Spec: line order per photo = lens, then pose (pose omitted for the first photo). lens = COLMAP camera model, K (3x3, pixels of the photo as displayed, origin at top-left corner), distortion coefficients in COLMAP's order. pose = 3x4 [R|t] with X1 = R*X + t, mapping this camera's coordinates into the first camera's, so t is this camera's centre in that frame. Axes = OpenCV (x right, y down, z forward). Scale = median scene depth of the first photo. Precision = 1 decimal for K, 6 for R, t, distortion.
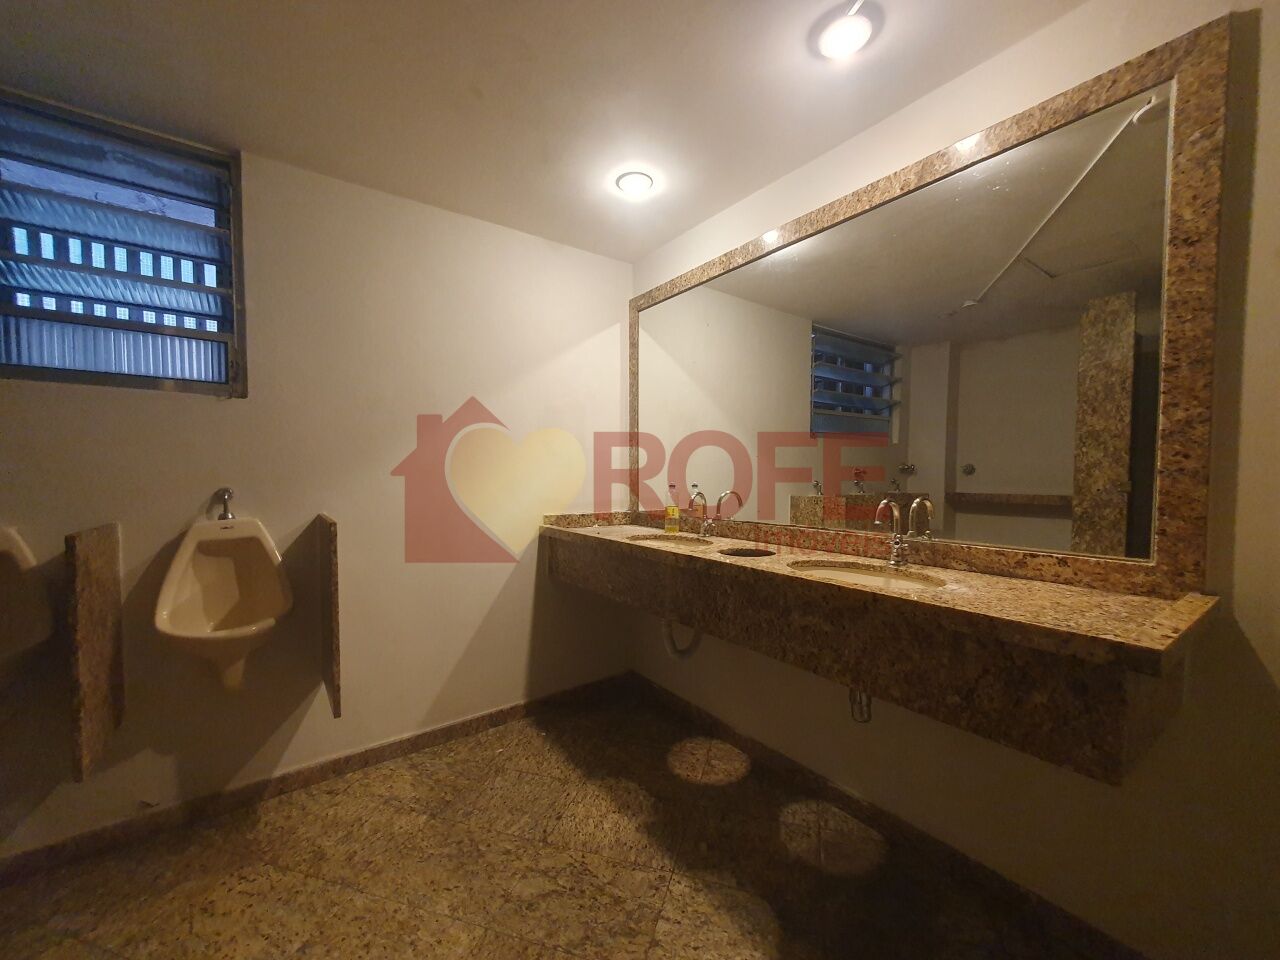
lens RADIAL K [[508.7, 0, 643.4], [0, 508.7, 491.5], [0, 0, 1]] dist [0.000990, 0.005288]
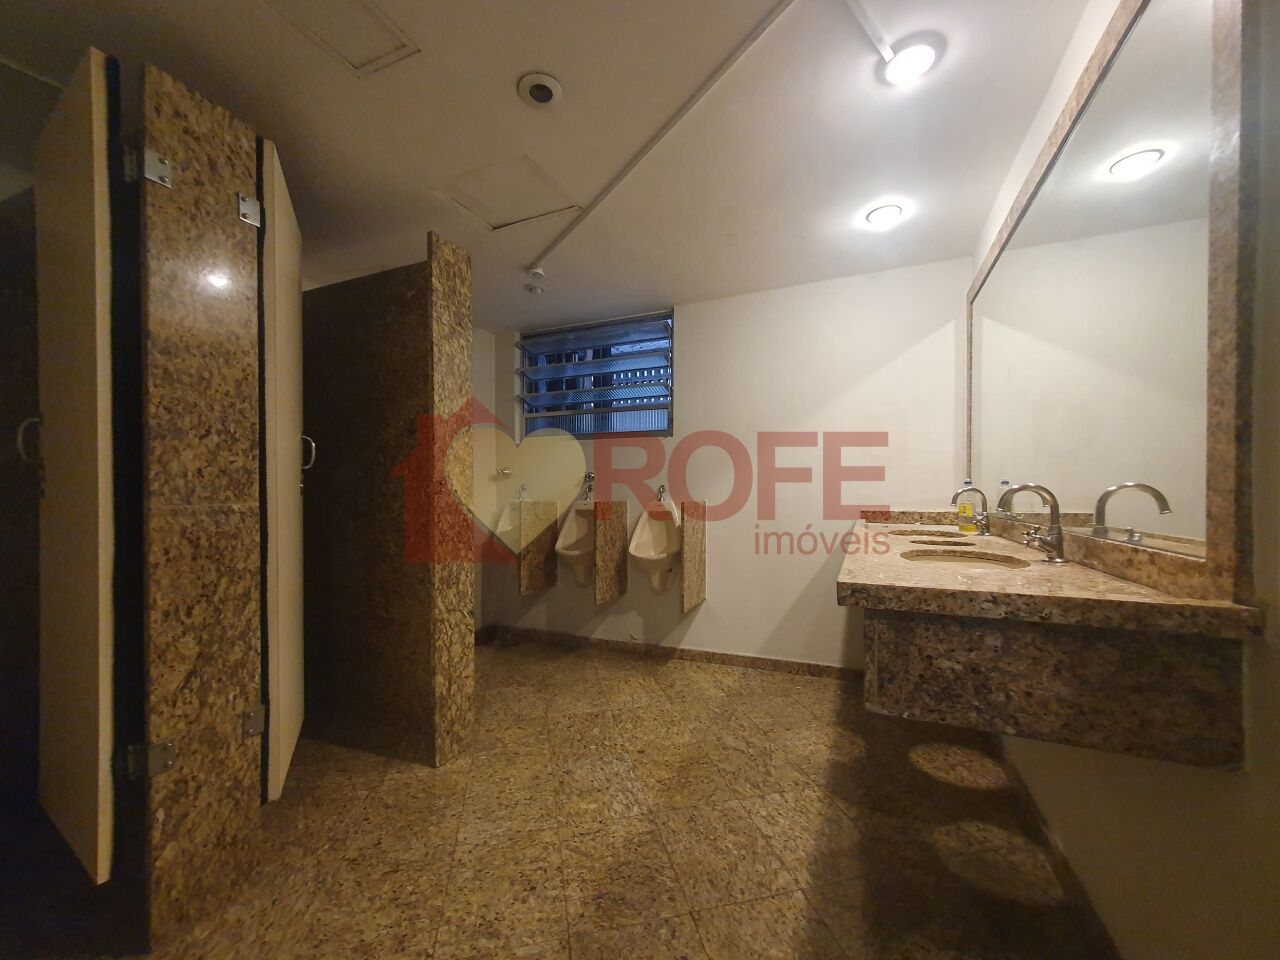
lens RADIAL K [[508.7, 0, 643.4], [0, 508.7, 491.5], [0, 0, 1]] dist [0.000990, 0.005288]
pose [[0.501815, -0.002888, -0.864970, 0.790333], [-0.027551, 0.999434, -0.019321, 0.056404], [0.864536, 0.033526, 0.501451, -0.011963]]
